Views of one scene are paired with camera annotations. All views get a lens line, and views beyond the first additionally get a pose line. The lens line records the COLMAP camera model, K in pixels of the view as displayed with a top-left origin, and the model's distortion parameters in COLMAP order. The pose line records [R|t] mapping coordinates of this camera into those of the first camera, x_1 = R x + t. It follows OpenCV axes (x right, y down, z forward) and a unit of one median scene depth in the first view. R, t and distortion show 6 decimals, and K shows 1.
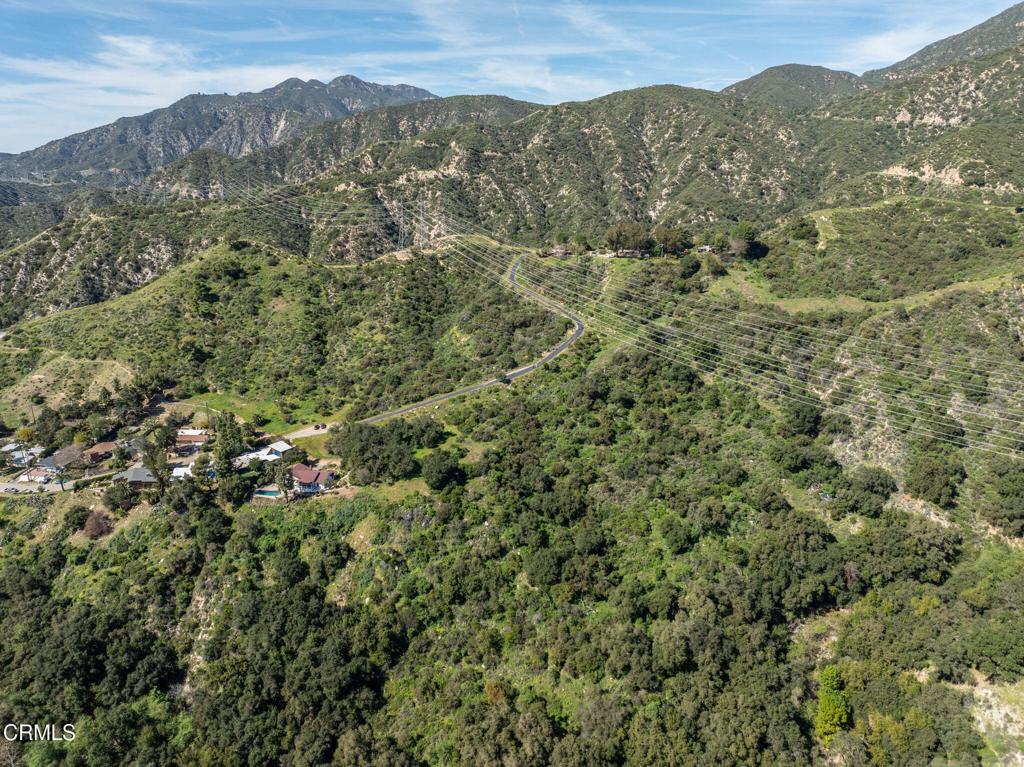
lens RADIAL K [[722.4, 0, 517.1], [0, 722.4, 388.3], [0, 0, 1]] dist [-0.047884, 0.019013]
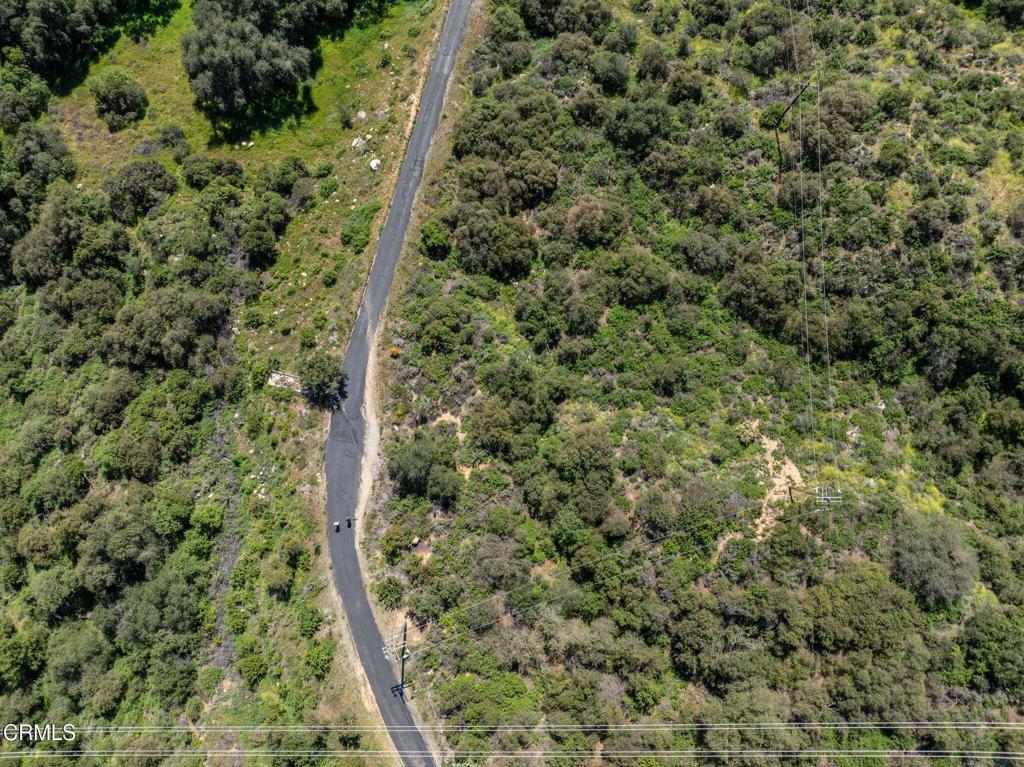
lens RADIAL K [[722.4, 0, 514.9], [0, 722.4, 379.5], [0, 0, 1]] dist [-0.047884, 0.019013]
pose [[-0.539103, 0.841946, -0.022242, -0.036809], [-0.259470, -0.140901, 0.955417, -0.206939], [0.801276, 0.520840, 0.294420, 0.657947]]
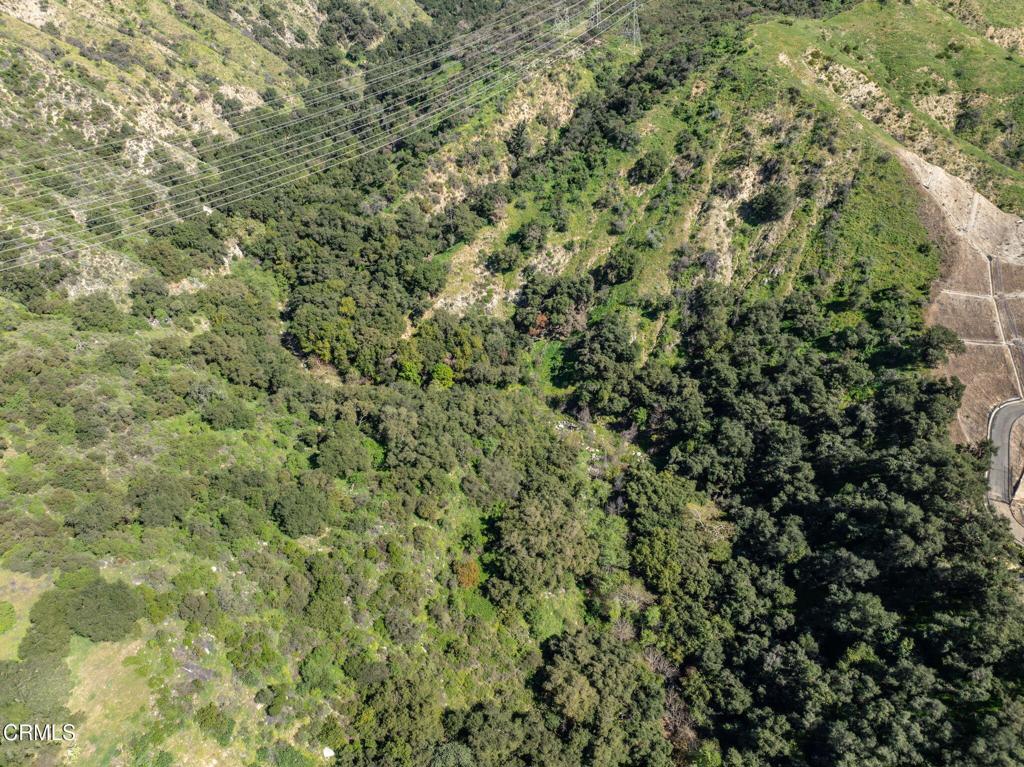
lens RADIAL K [[722.4, 0, 514.7], [0, 722.4, 379.1], [0, 0, 1]] dist [-0.047884, 0.019013]
pose [[-0.251061, -0.535325, 0.806471, -0.268968], [0.292645, 0.752190, 0.590397, -0.118695], [-0.922674, 0.384235, -0.032186, 0.364412]]
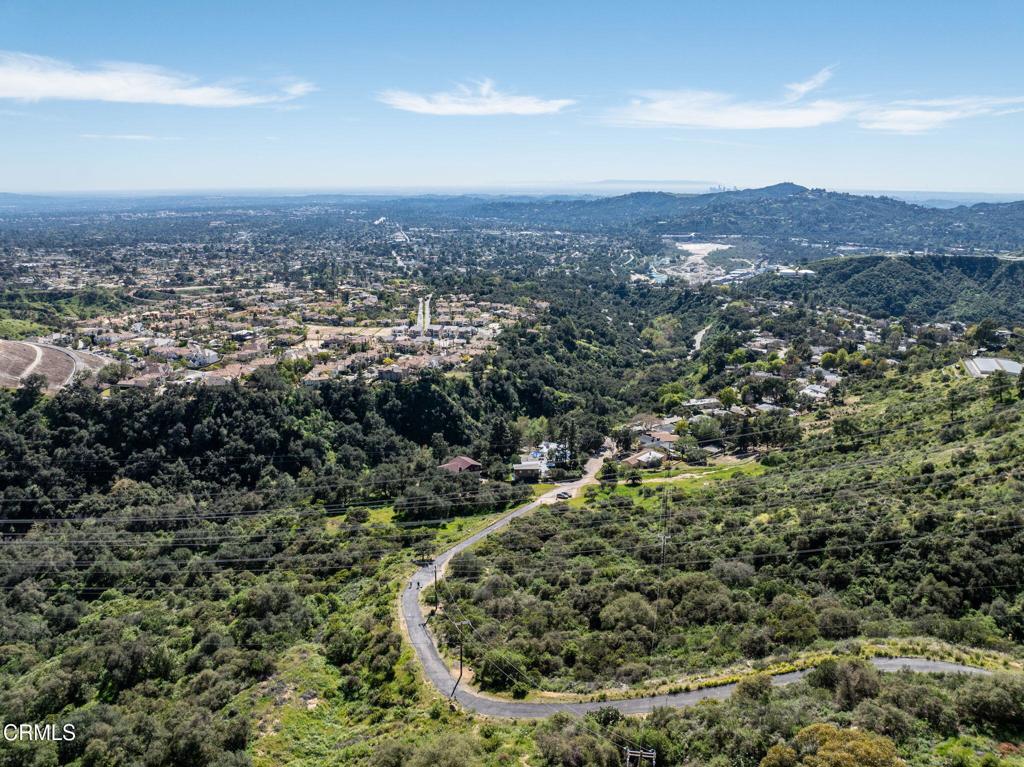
lens RADIAL K [[722.4, 0, 515.5], [0, 722.4, 367.6], [0, 0, 1]] dist [-0.047884, 0.019013]
pose [[-0.674096, 0.188313, -0.714236, 0.206488], [-0.221148, 0.871147, 0.438403, -0.270789], [0.704761, 0.453477, -0.545592, 0.871406]]
